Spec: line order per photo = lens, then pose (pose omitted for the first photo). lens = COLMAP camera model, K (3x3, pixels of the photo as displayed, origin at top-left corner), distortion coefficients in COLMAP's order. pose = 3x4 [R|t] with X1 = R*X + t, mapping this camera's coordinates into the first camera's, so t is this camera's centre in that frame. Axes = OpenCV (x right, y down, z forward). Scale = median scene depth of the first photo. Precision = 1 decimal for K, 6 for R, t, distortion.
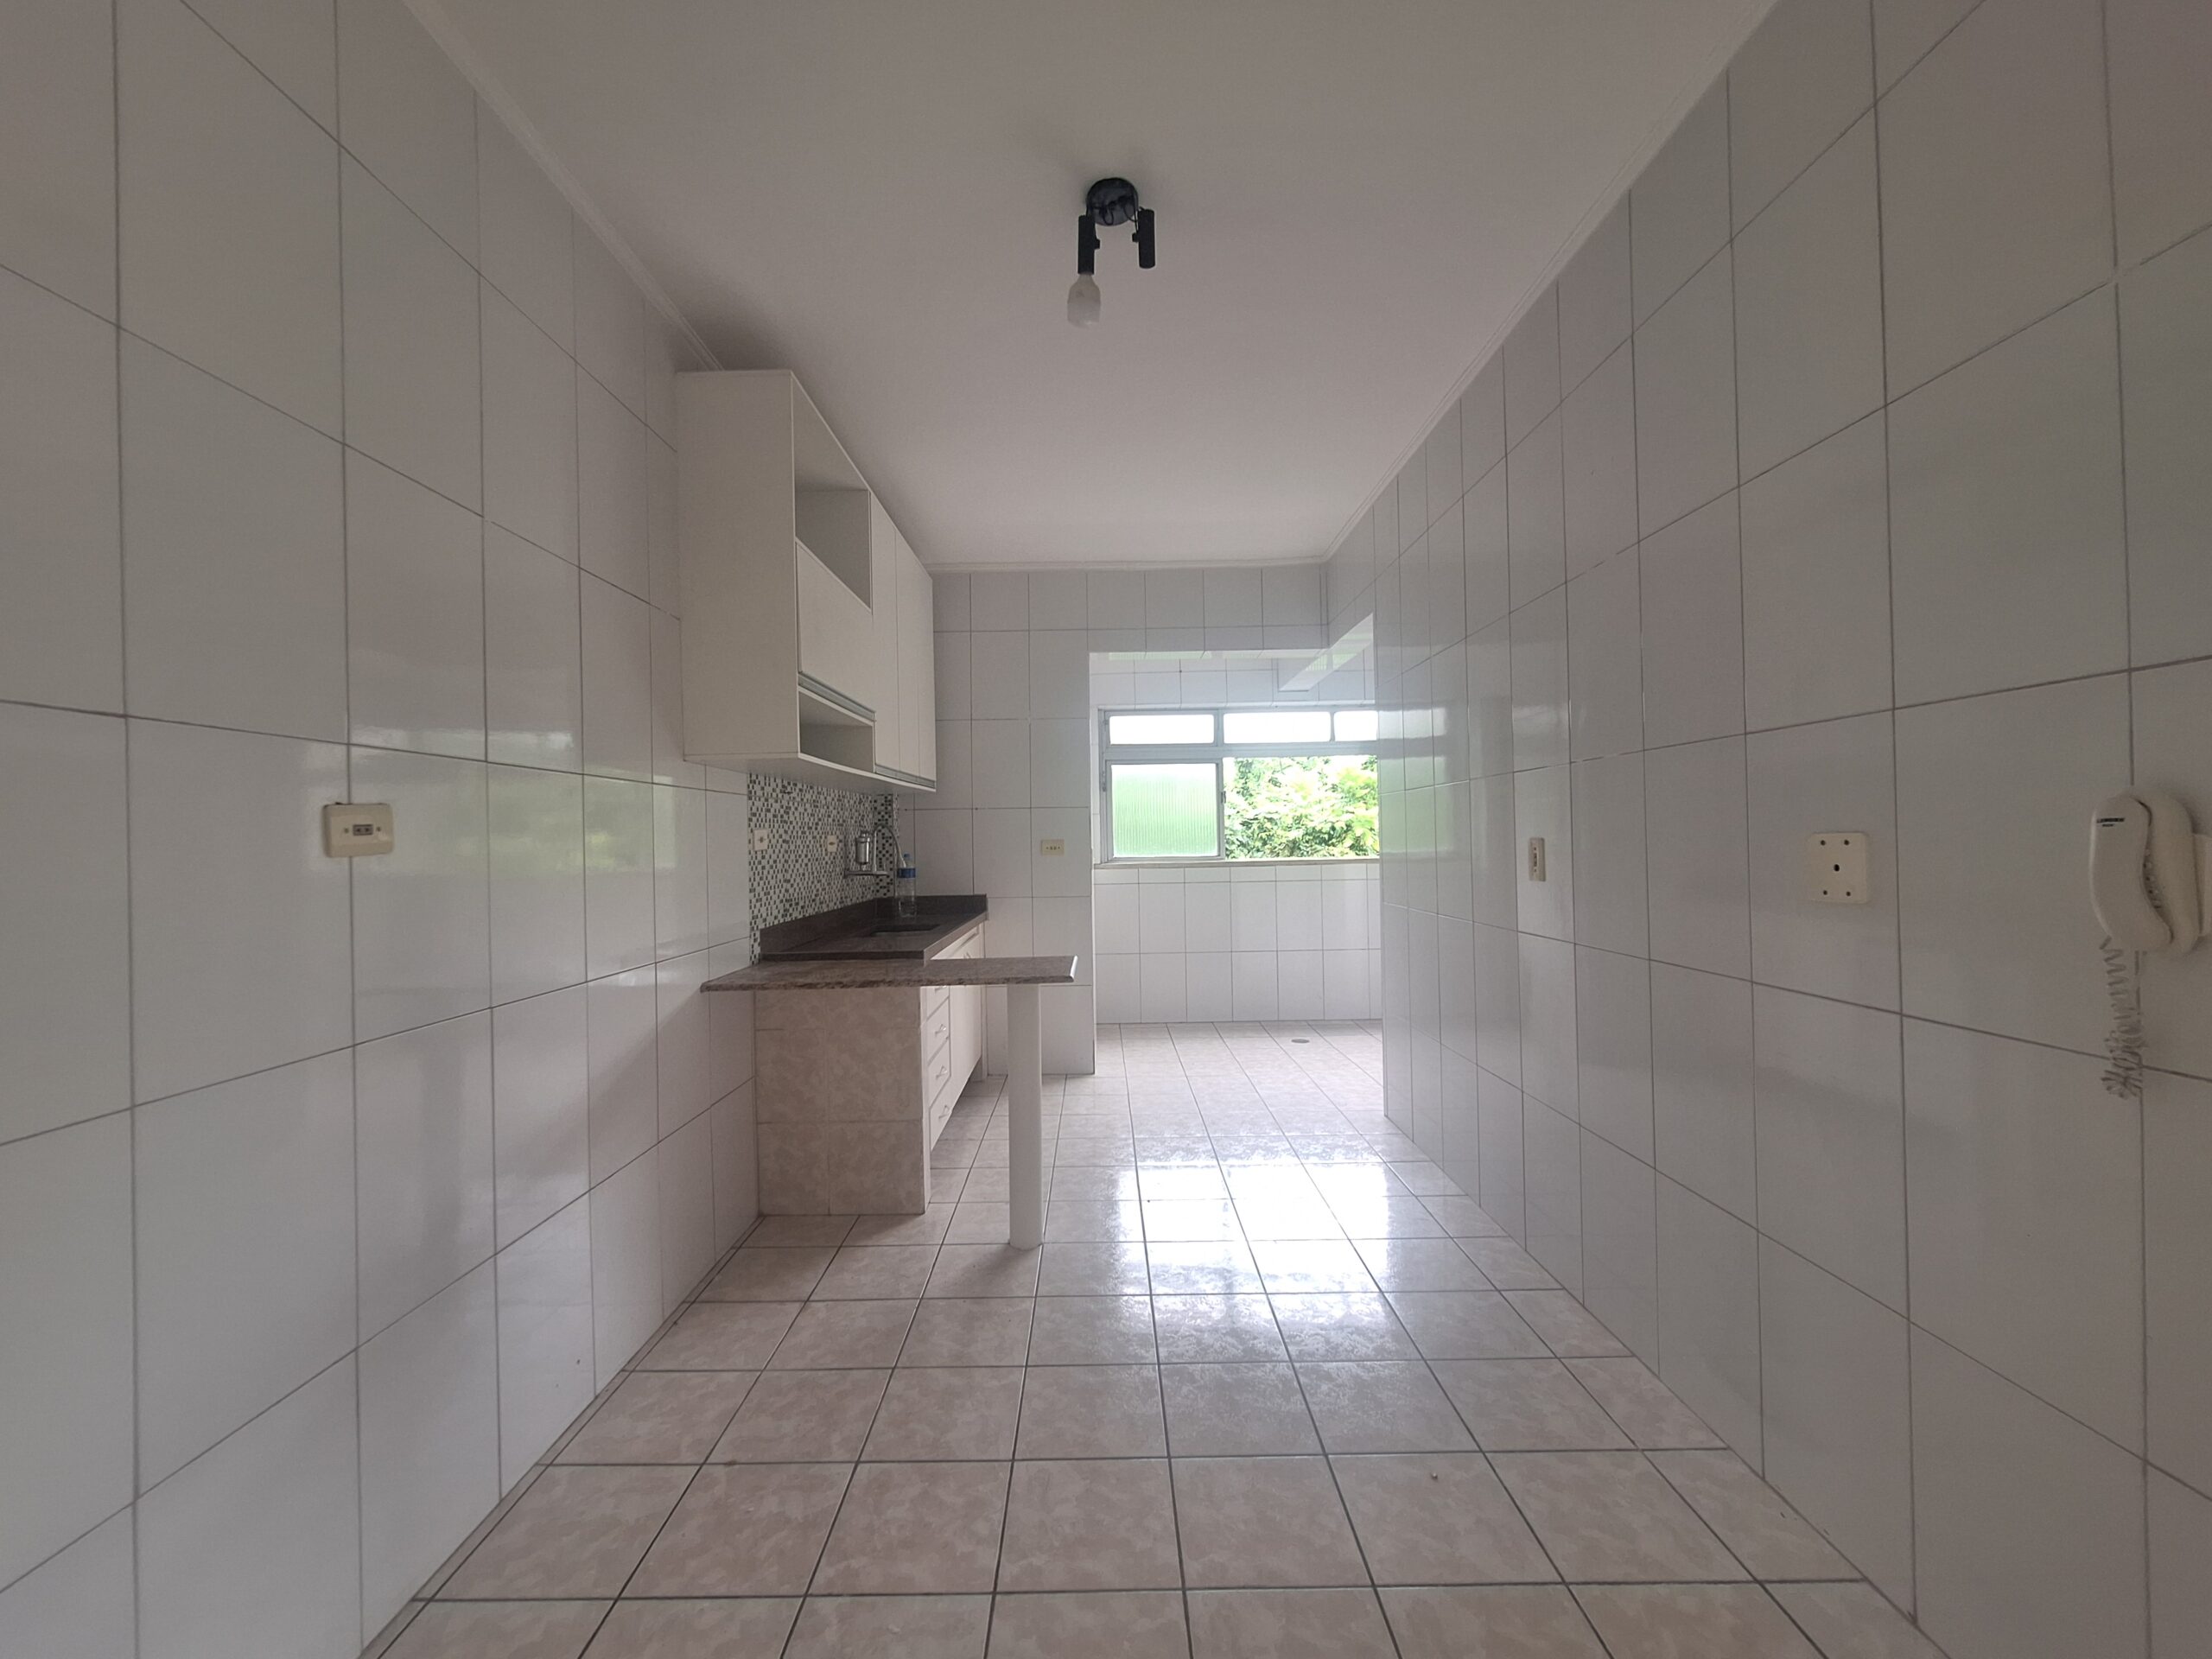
lens RADIAL K [[867.2, 0, 1085.9], [0, 867.2, 840.5], [0, 0, 1]] dist [-0.000602, 0.000005]
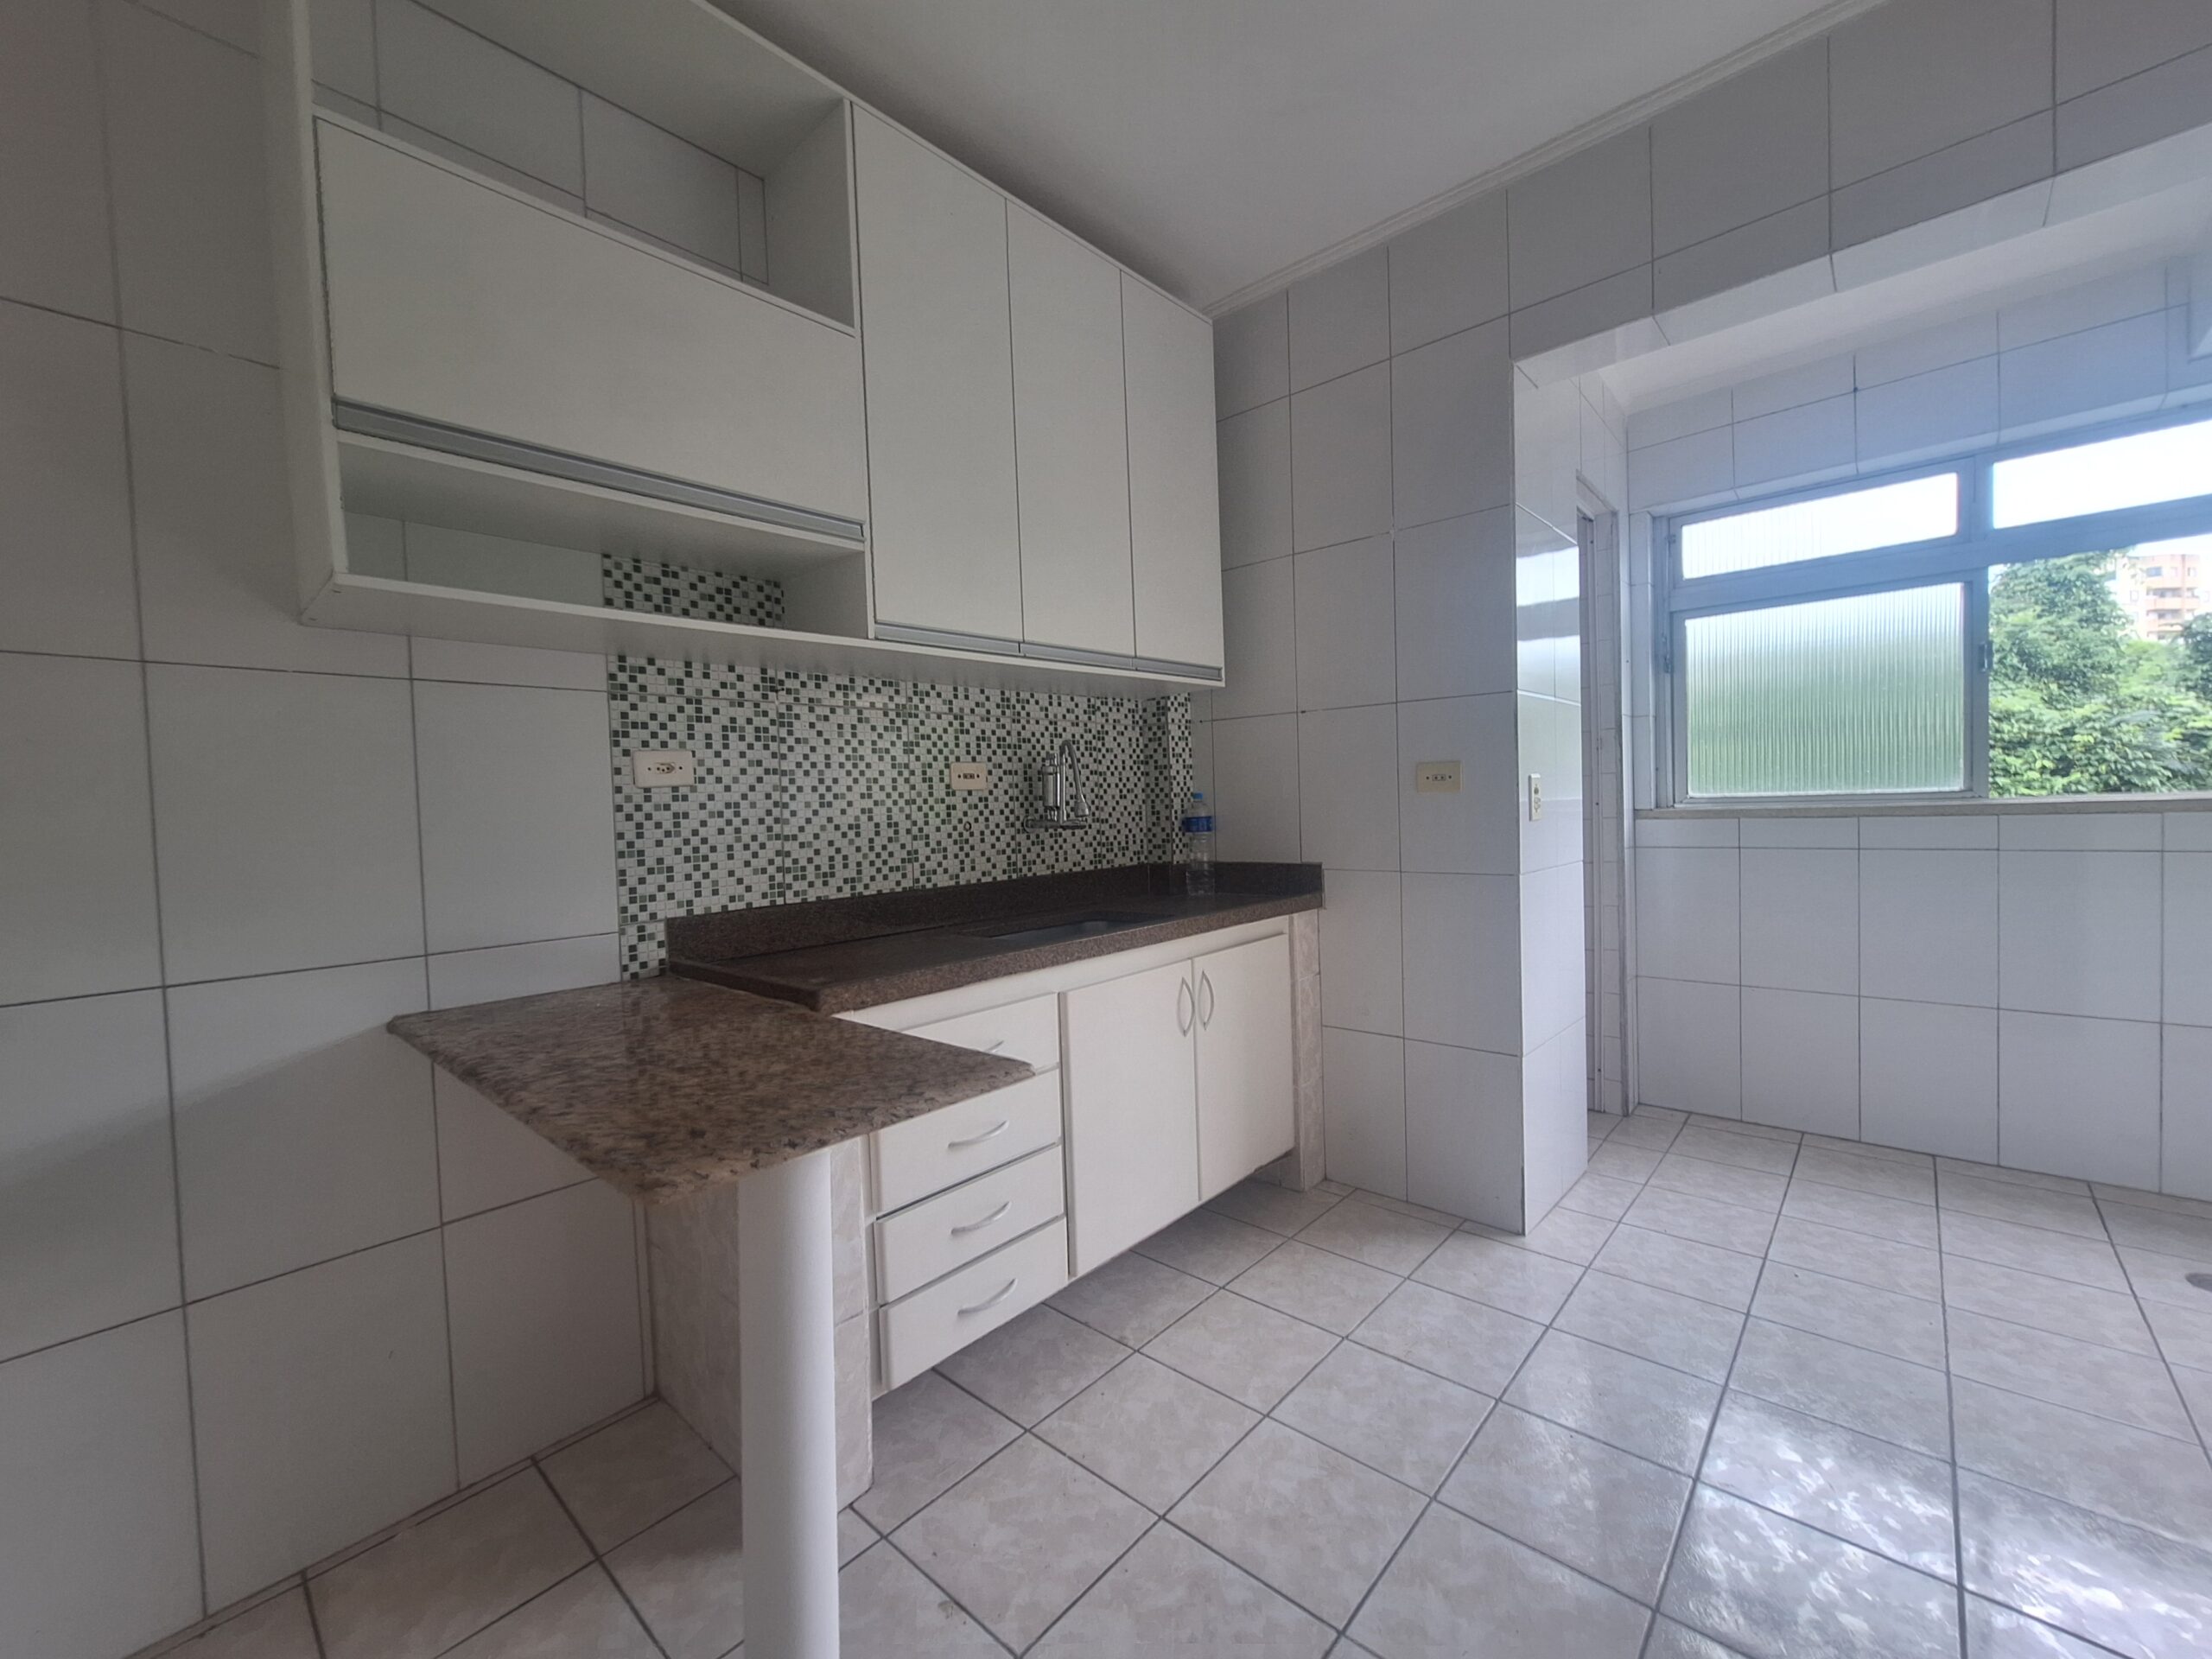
lens RADIAL K [[901.0, 0, 1106.0], [0, 901.0, 829.5], [0, 0, 1]] dist [0.002866, 0.000149]
pose [[0.750850, 0.019451, -0.660186, 0.262337], [0.014636, 0.998831, 0.046074, 0.017085], [0.660310, -0.044257, 0.749688, 0.747964]]
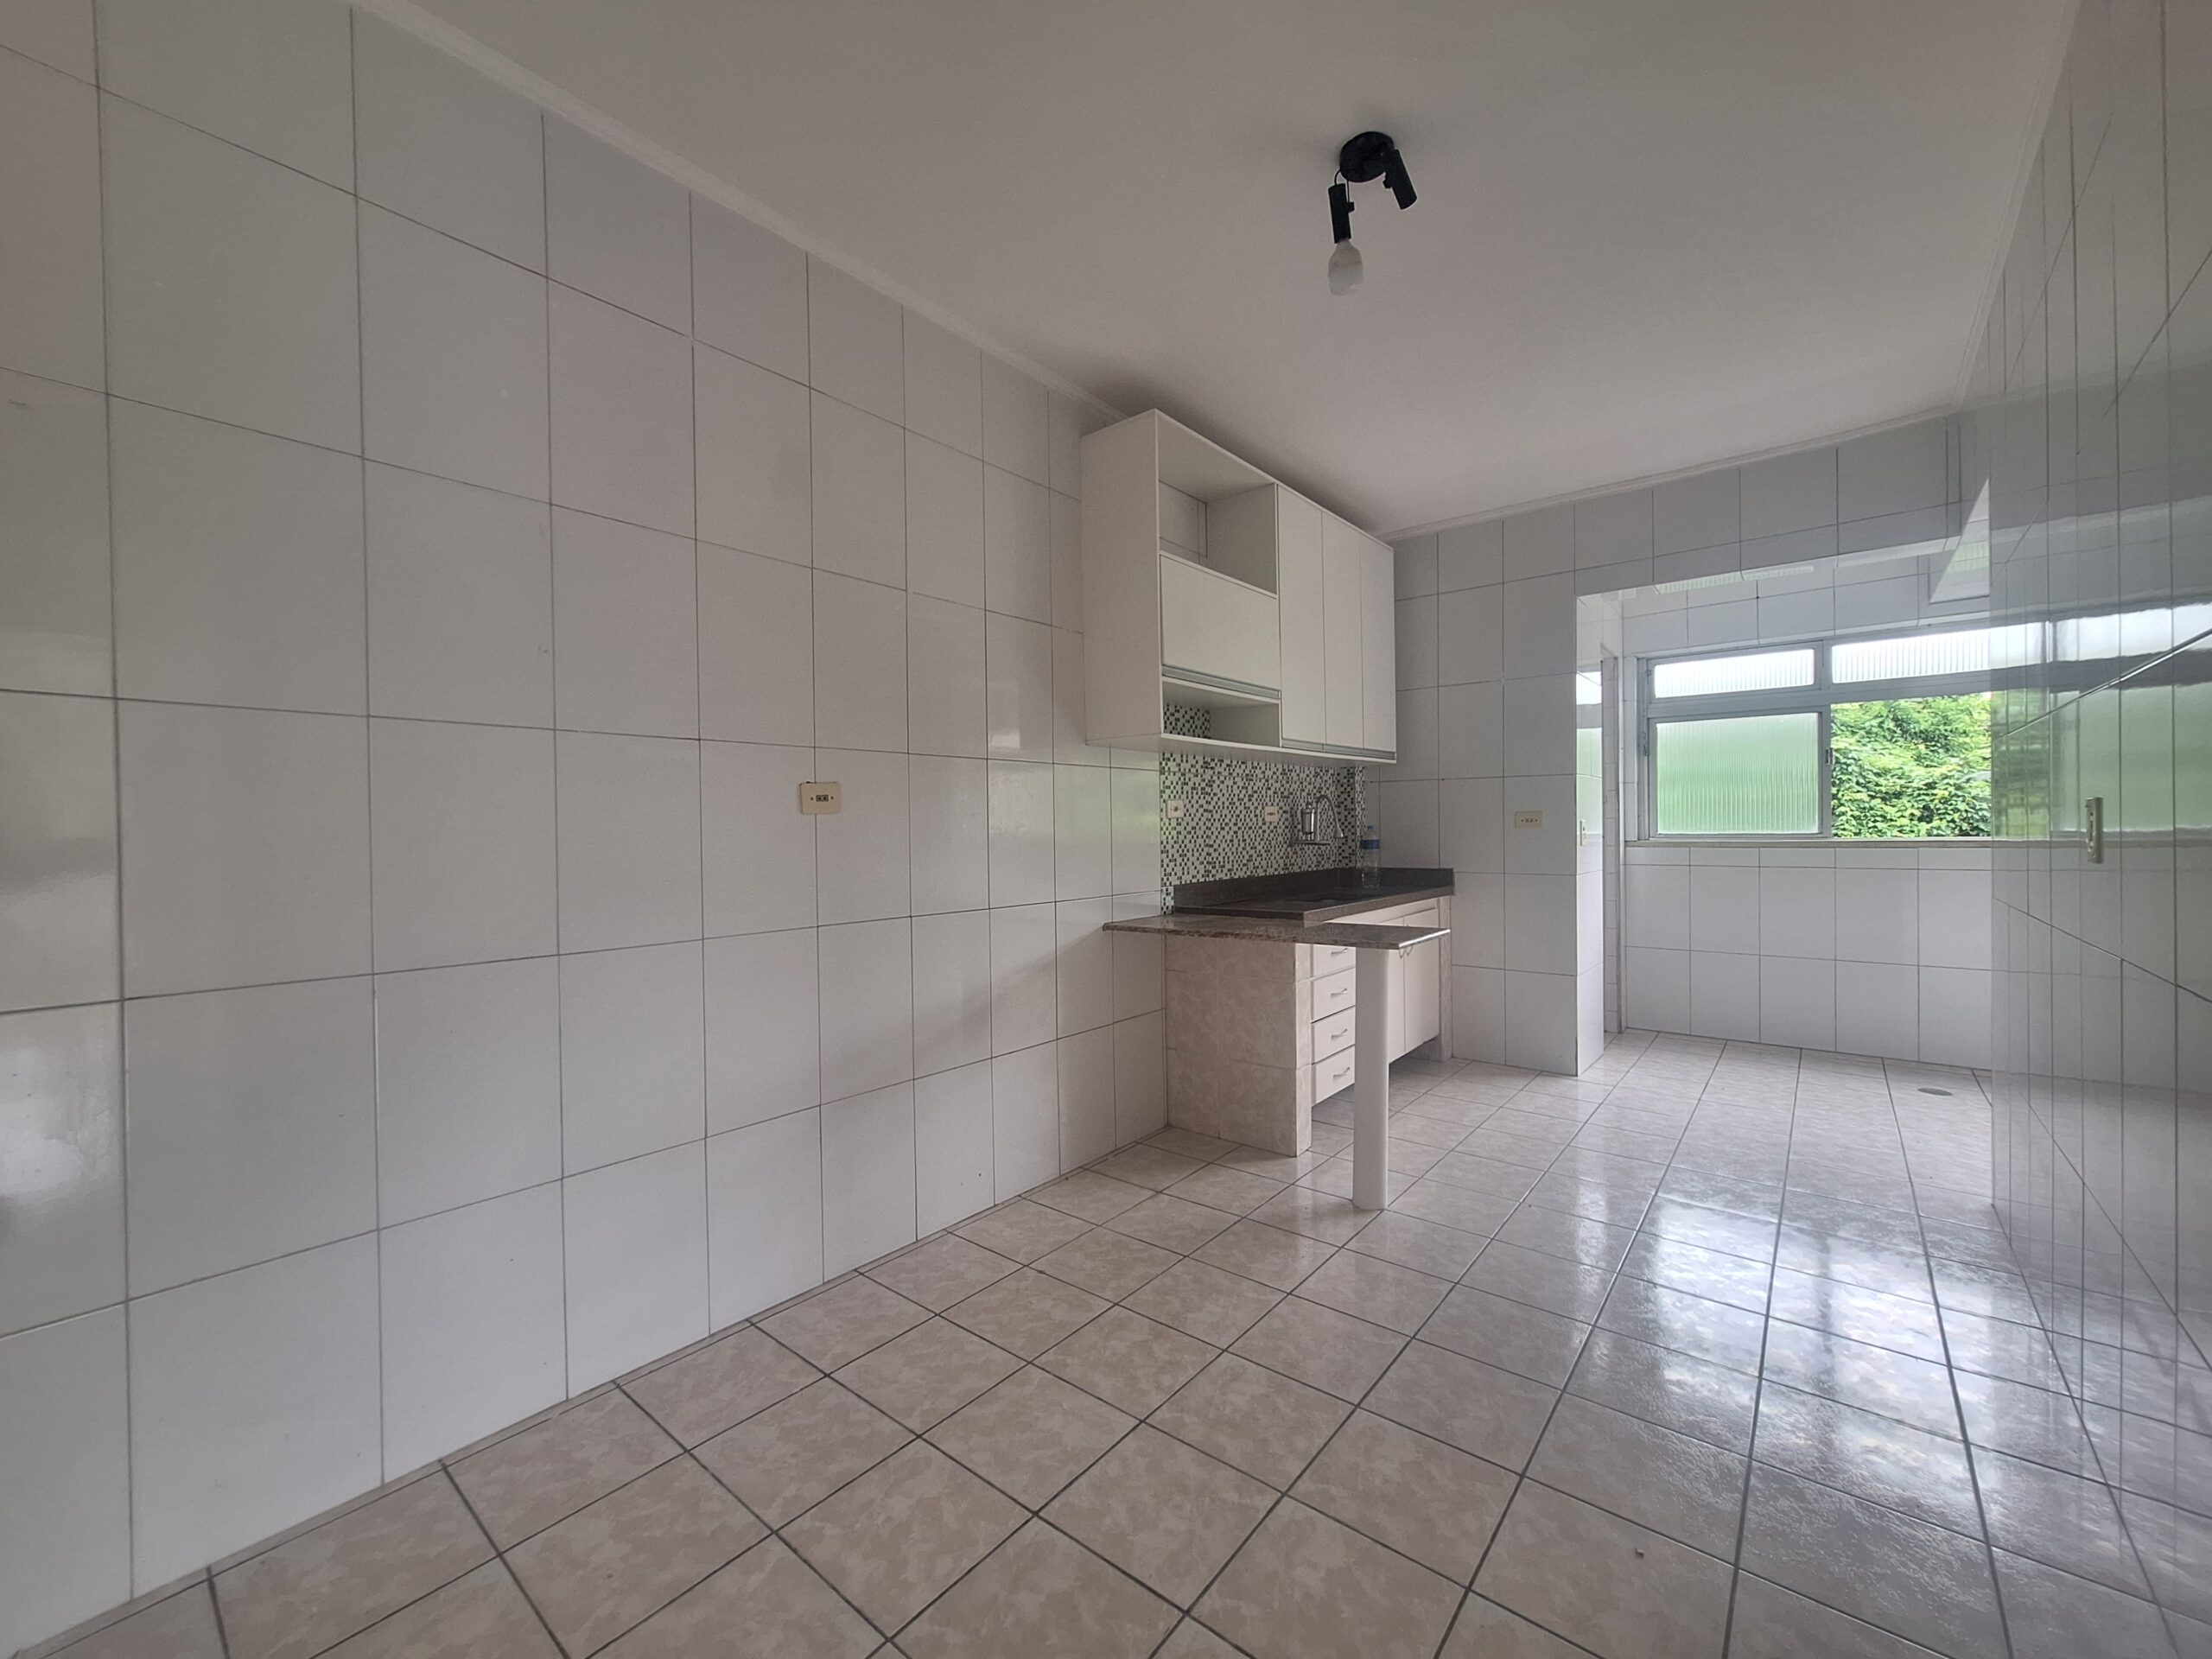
lens RADIAL K [[877.1, 0, 1097.8], [0, 877.1, 842.5], [0, 0, 1]] dist [-0.002524, 0.000121]
pose [[0.777639, 0.019375, -0.628412, 0.294826], [-0.002183, 0.999602, 0.028117, 0.011350], [0.628707, -0.020493, 0.777372, 0.011205]]
